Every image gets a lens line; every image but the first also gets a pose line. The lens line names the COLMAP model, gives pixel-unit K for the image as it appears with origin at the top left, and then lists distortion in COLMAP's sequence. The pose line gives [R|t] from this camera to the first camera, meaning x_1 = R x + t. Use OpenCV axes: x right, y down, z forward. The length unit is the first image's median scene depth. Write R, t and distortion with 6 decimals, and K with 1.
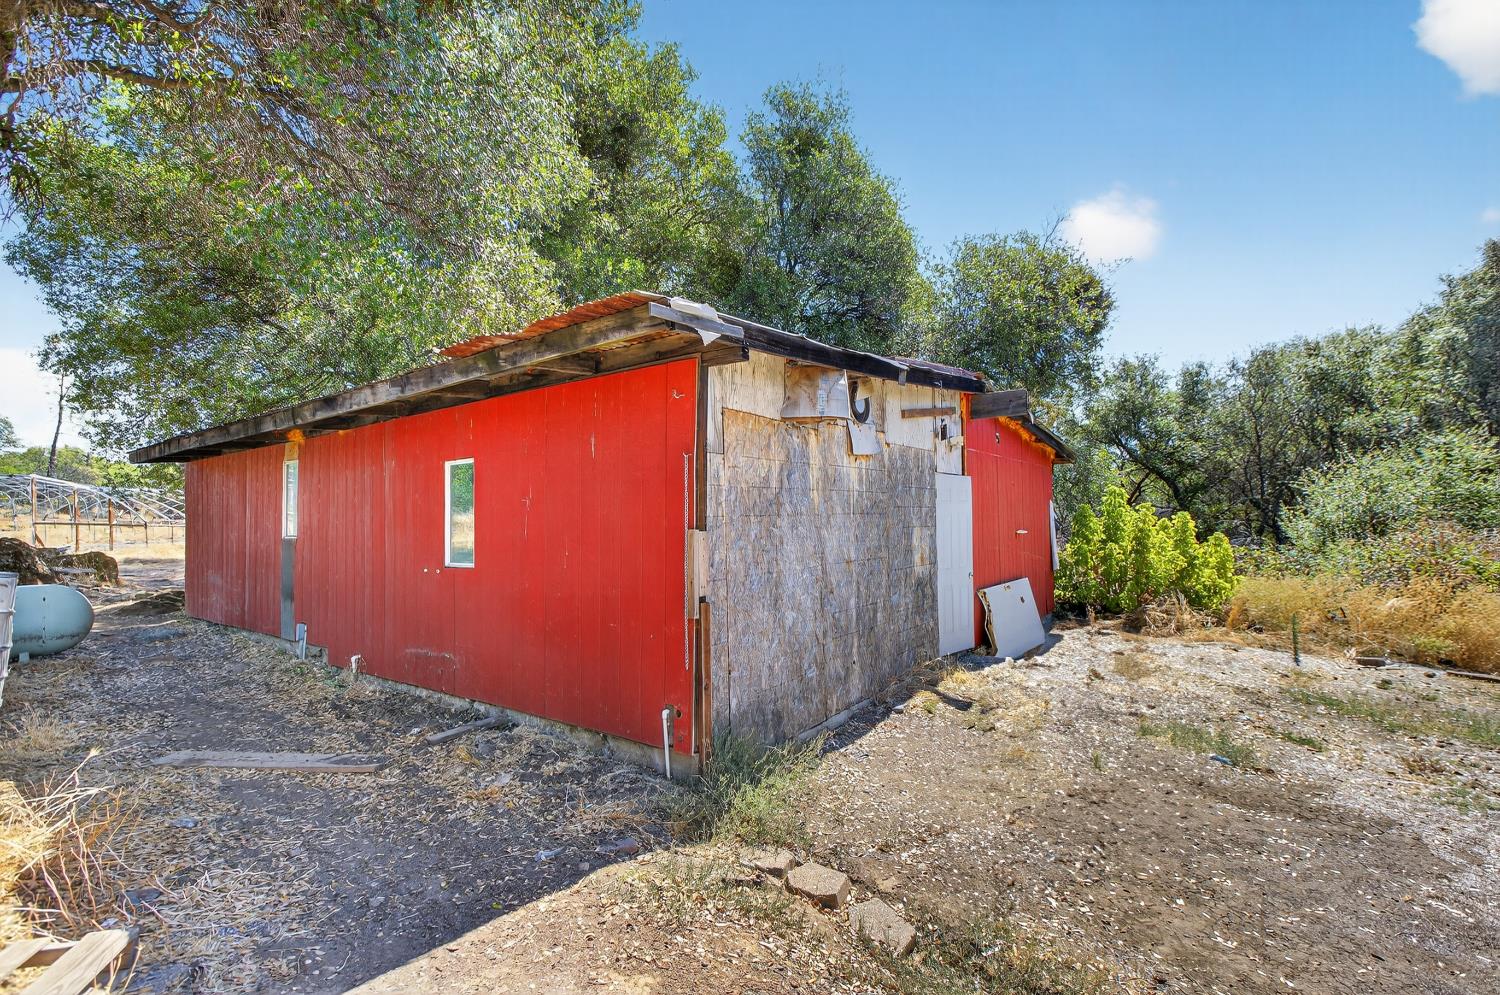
lens RADIAL K [[691.0, 0, 750.6], [0, 691.0, 498.3], [0, 0, 1]] dist [0.001679, 0.000573]
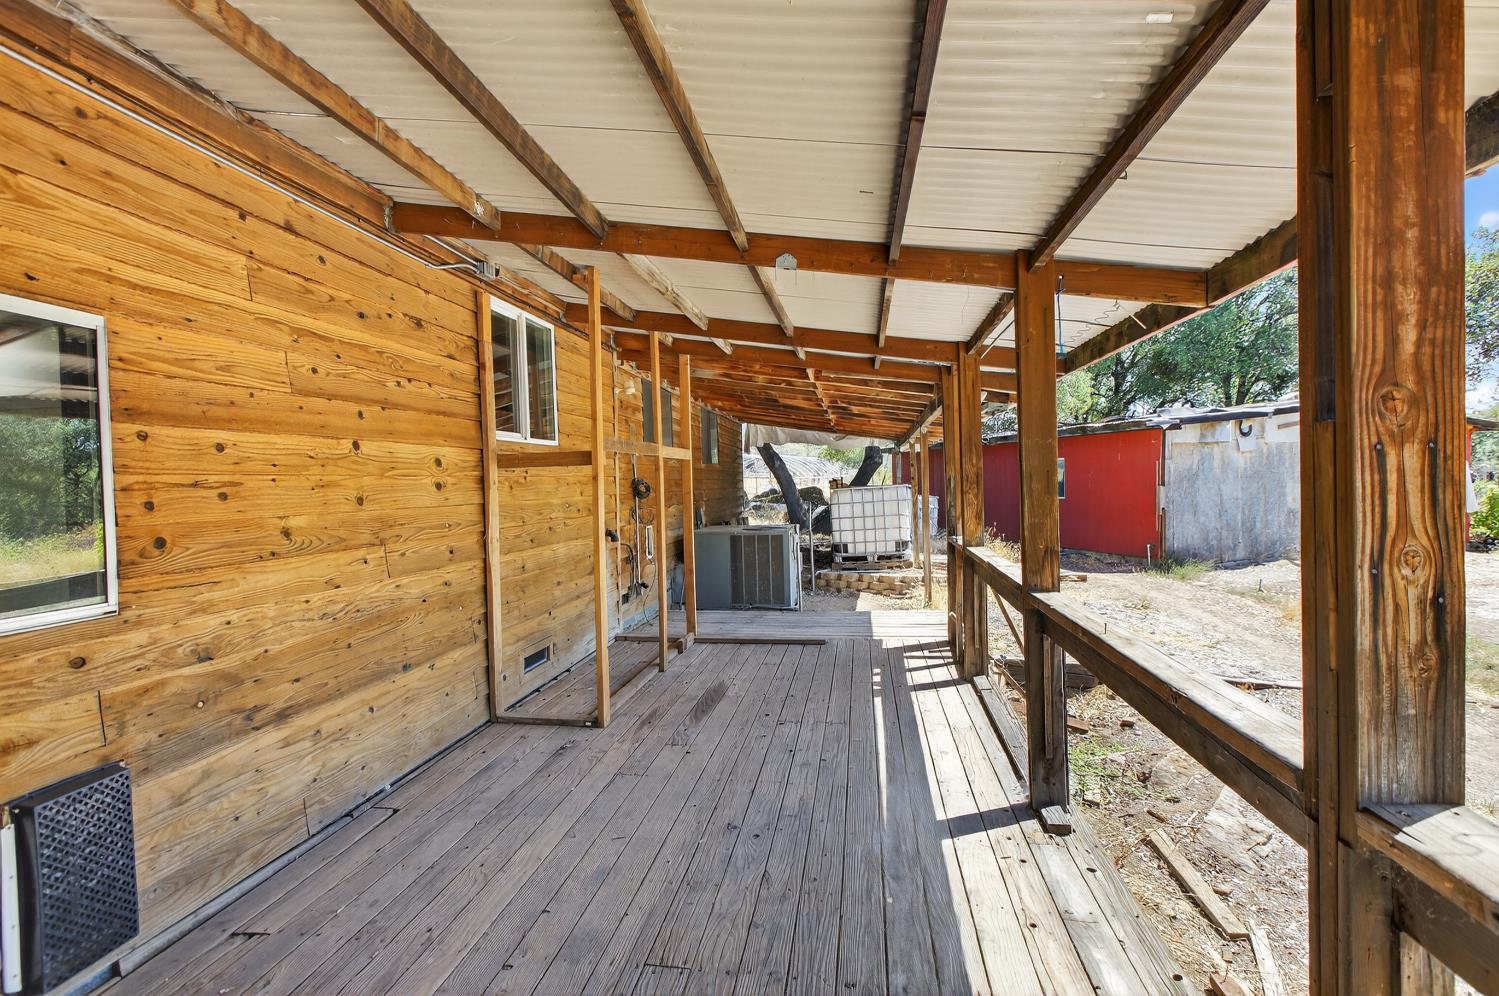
lens RADIAL K [[690.6, 0, 750.1], [0, 690.6, 498.8], [0, 0, 1]] dist [0.001679, 0.000573]
pose [[0.822977, 0.008145, -0.568016, 0.127792], [0.033168, 0.997503, 0.062358, -0.116336], [0.567106, -0.070159, 0.820651, -2.000924]]
